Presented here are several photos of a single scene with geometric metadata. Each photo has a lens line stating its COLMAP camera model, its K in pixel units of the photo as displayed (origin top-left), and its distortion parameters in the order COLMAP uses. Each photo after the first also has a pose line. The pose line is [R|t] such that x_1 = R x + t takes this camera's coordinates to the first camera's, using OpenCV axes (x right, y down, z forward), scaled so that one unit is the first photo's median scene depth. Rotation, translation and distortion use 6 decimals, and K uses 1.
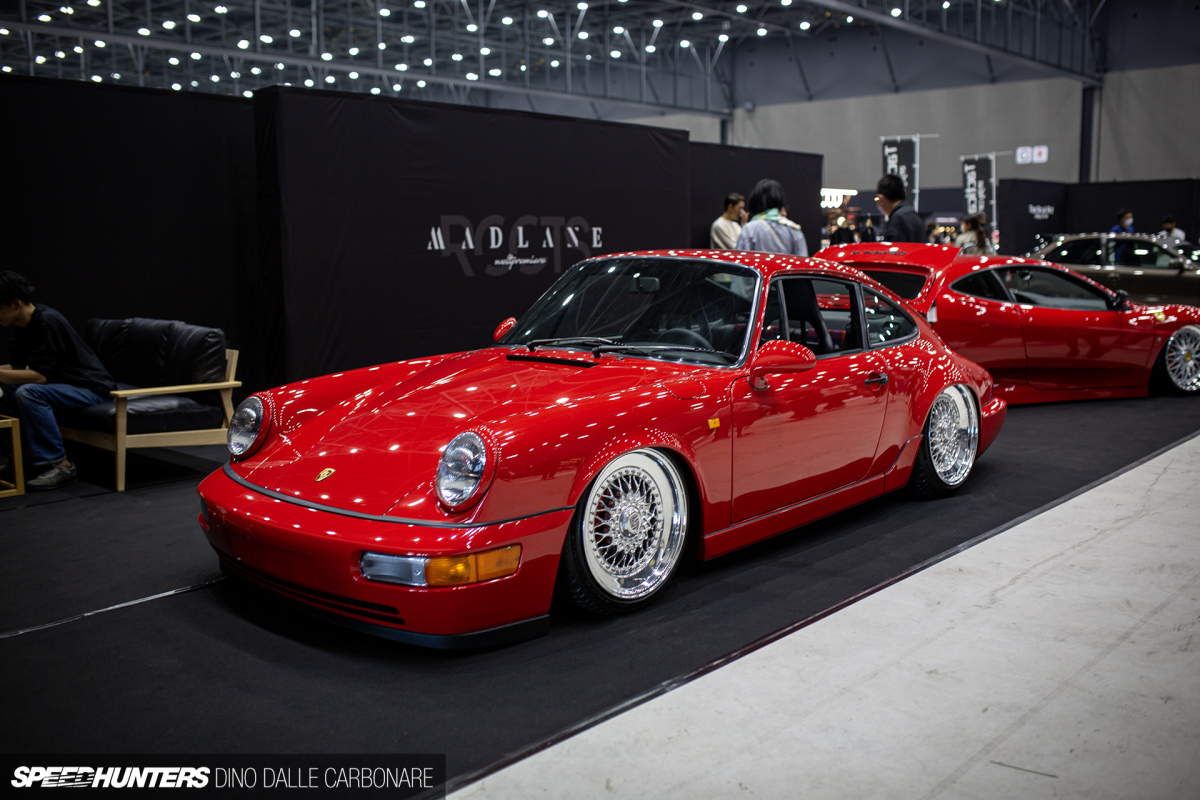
lens RADIAL K [[1206.4, 0, 600.0], [0, 1206.4, 400.0], [0, 0, 1]] dist [0.112677, -0.299629]
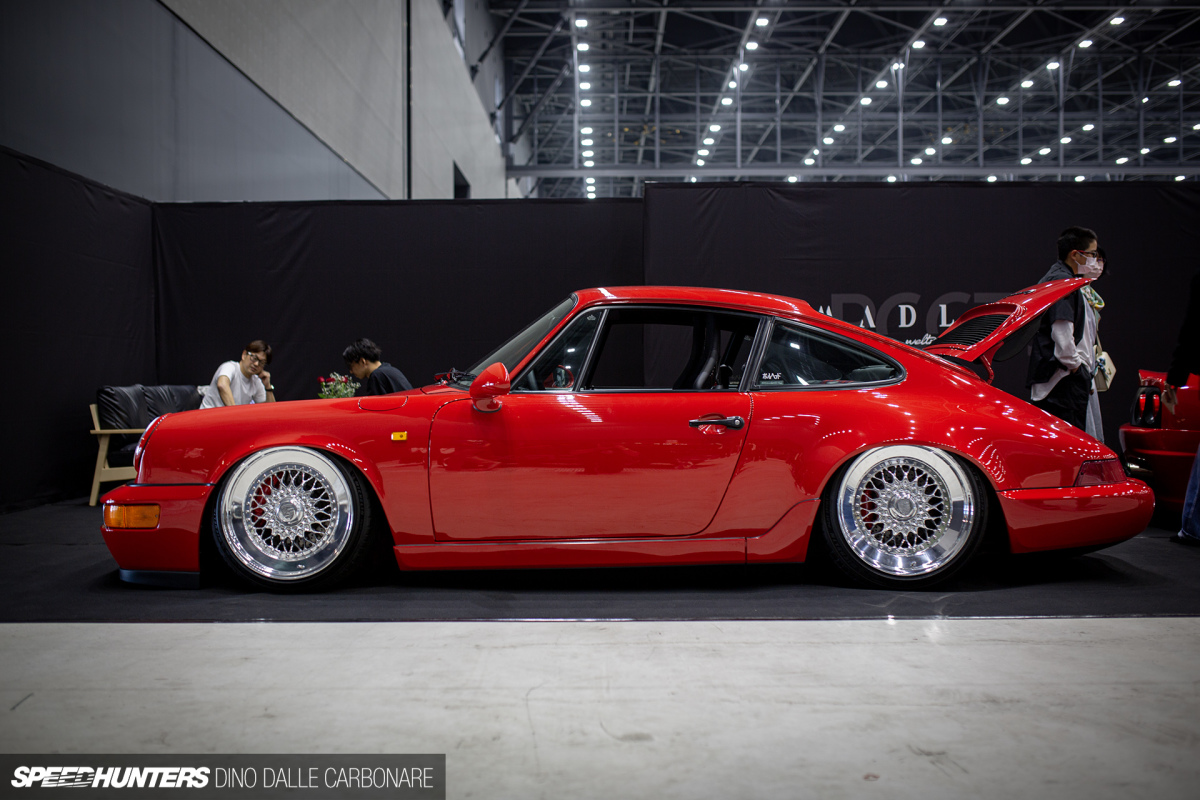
lens RADIAL K [[1208.1, 0, 600.0], [0, 1208.1, 400.0], [0, 0, 1]] dist [0.013848, 0.023172]
pose [[0.616621, 0.013460, -0.787145, 0.512699], [-0.105310, 0.992278, -0.065528, 0.018486], [0.780185, 0.123300, 0.613277, 0.237855]]
